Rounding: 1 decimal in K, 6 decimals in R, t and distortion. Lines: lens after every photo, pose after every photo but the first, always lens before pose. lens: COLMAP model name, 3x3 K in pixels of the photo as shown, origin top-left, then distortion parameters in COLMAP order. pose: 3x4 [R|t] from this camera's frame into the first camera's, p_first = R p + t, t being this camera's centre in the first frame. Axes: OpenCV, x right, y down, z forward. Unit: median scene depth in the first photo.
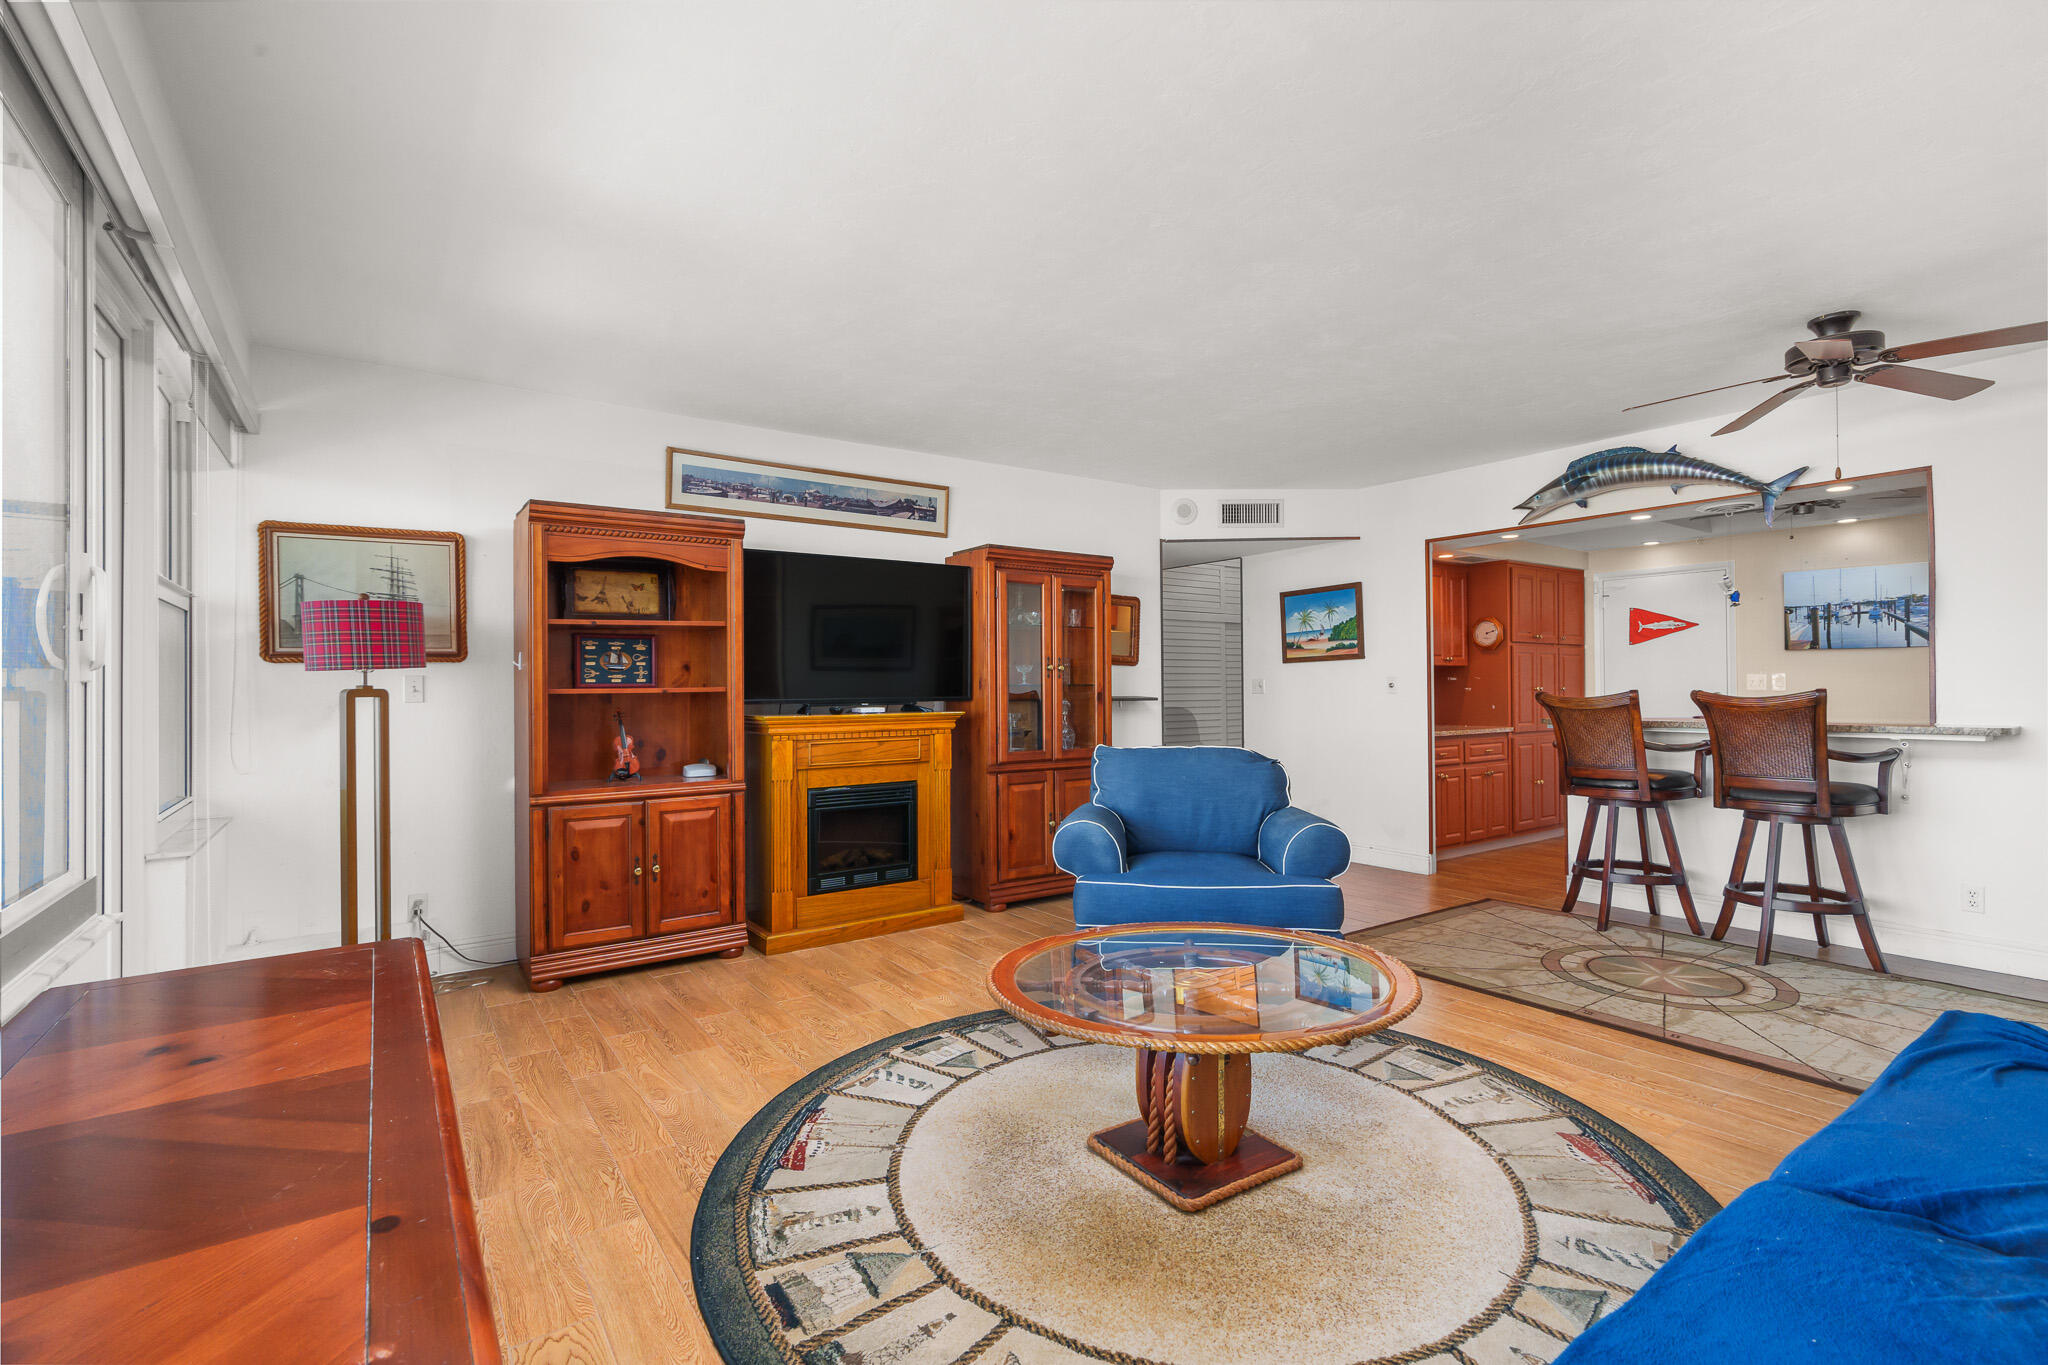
lens RADIAL K [[925.6, 0, 1020.8], [0, 925.6, 680.1], [0, 0, 1]] dist [-0.005854, 0.001744]
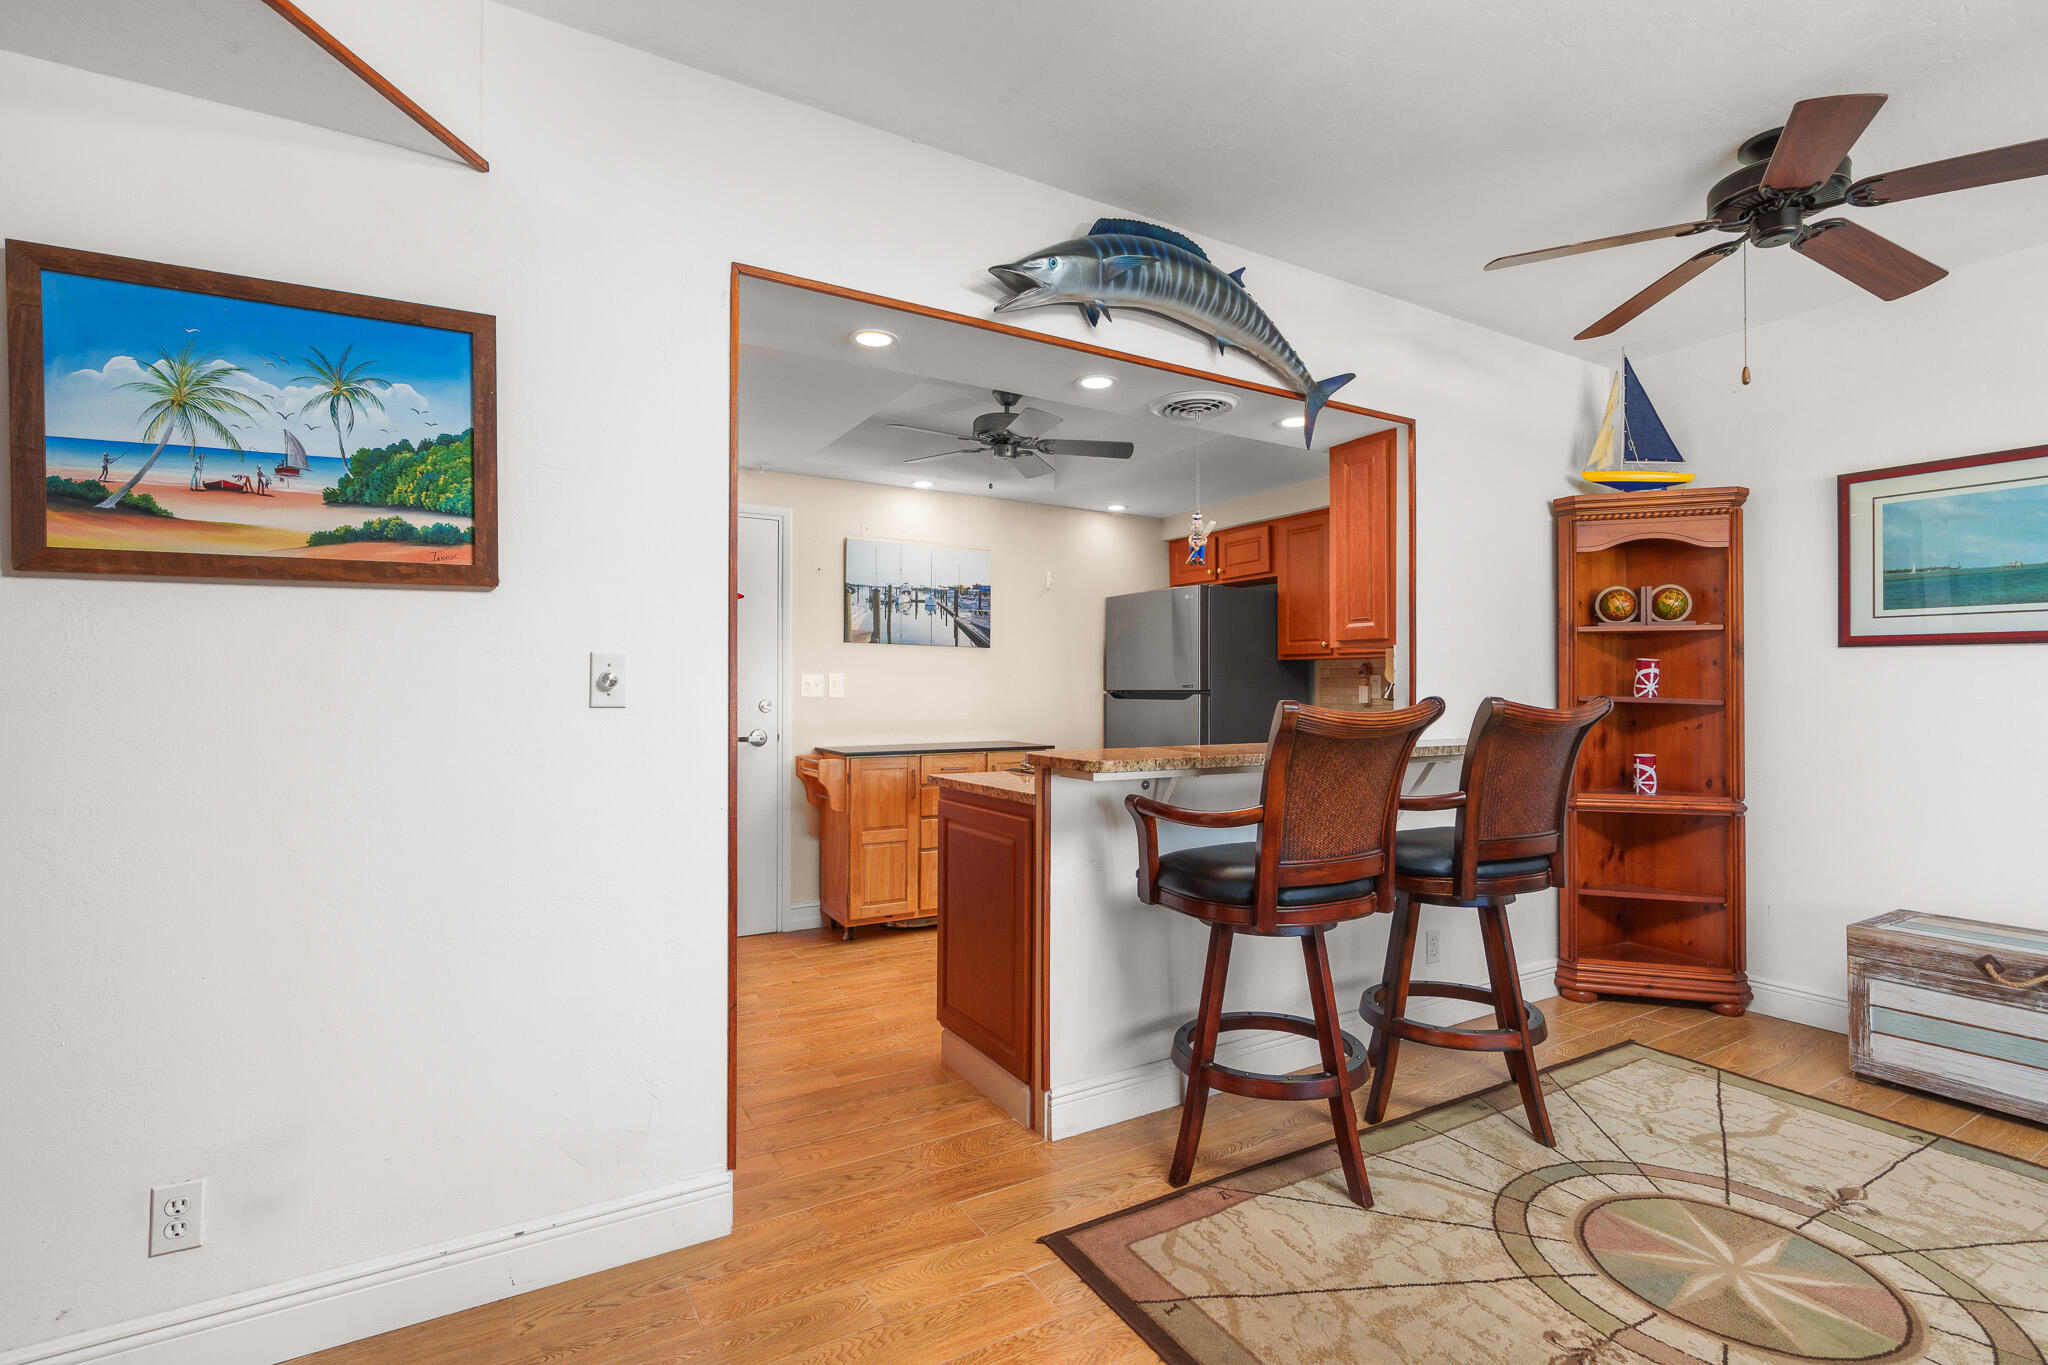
lens RADIAL K [[938.8, 0, 1019.2], [0, 938.8, 680.3], [0, 0, 1]] dist [-0.004524, 0.001066]
pose [[0.078639, 0.017616, 0.996747, 0.147568], [-0.012729, 0.999780, -0.016665, 0.013862], [-0.996822, -0.011377, 0.078846, 1.289889]]
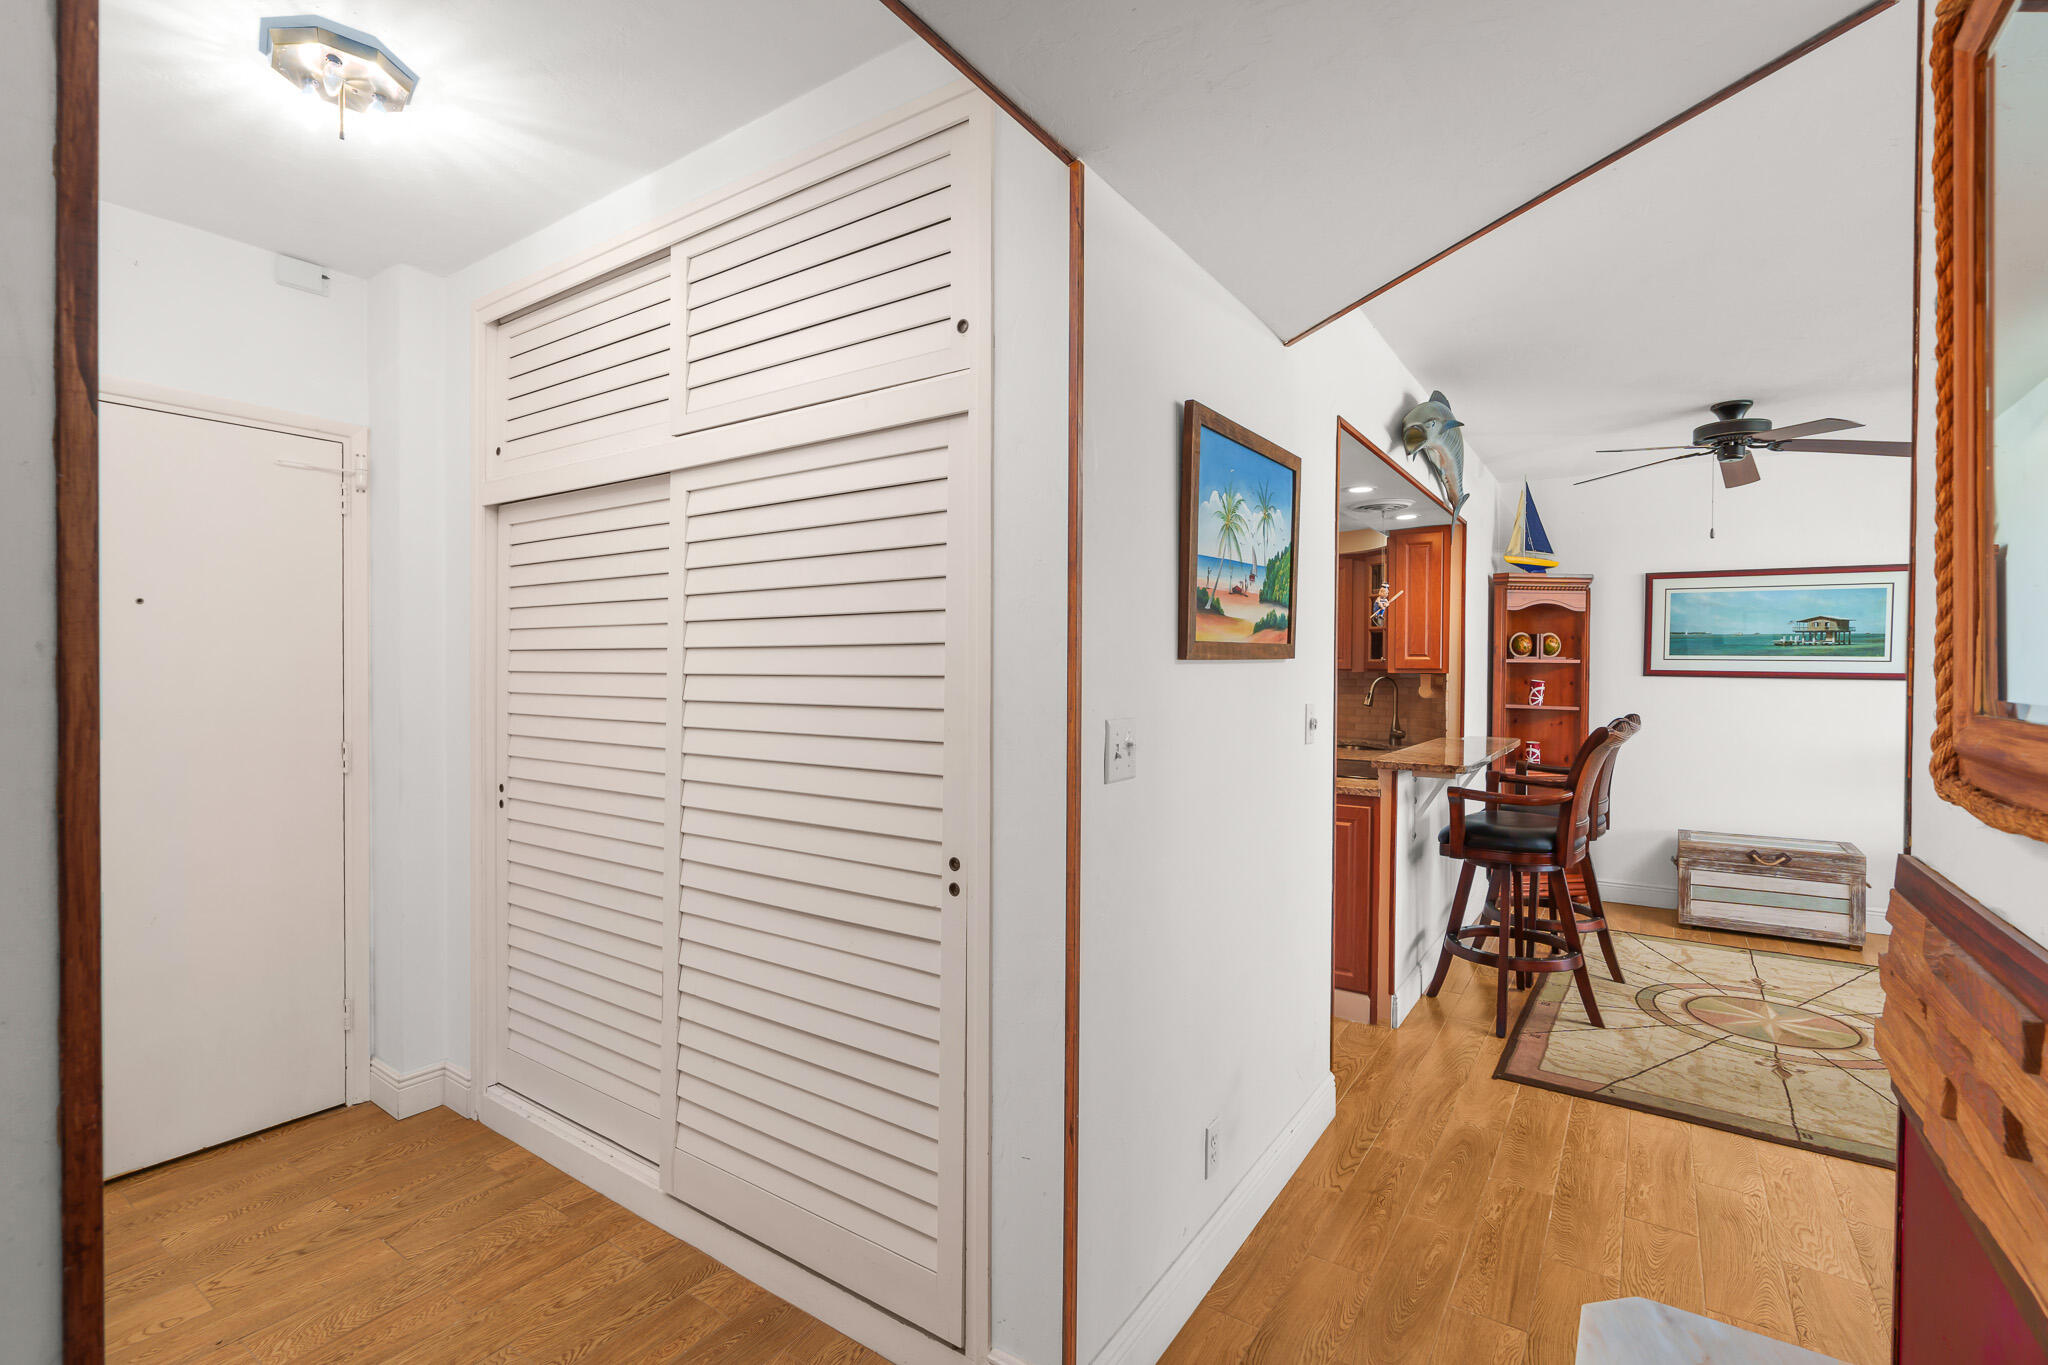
lens RADIAL K [[917.6, 0, 1026.9], [0, 917.6, 680.2], [0, 0, 1]] dist [0.000424, 0.000470]
pose [[-0.350029, -0.005248, 0.936724, 0.076319], [-0.014175, 0.999899, 0.000305, -0.019833], [-0.936632, -0.013172, -0.350068, 1.961307]]
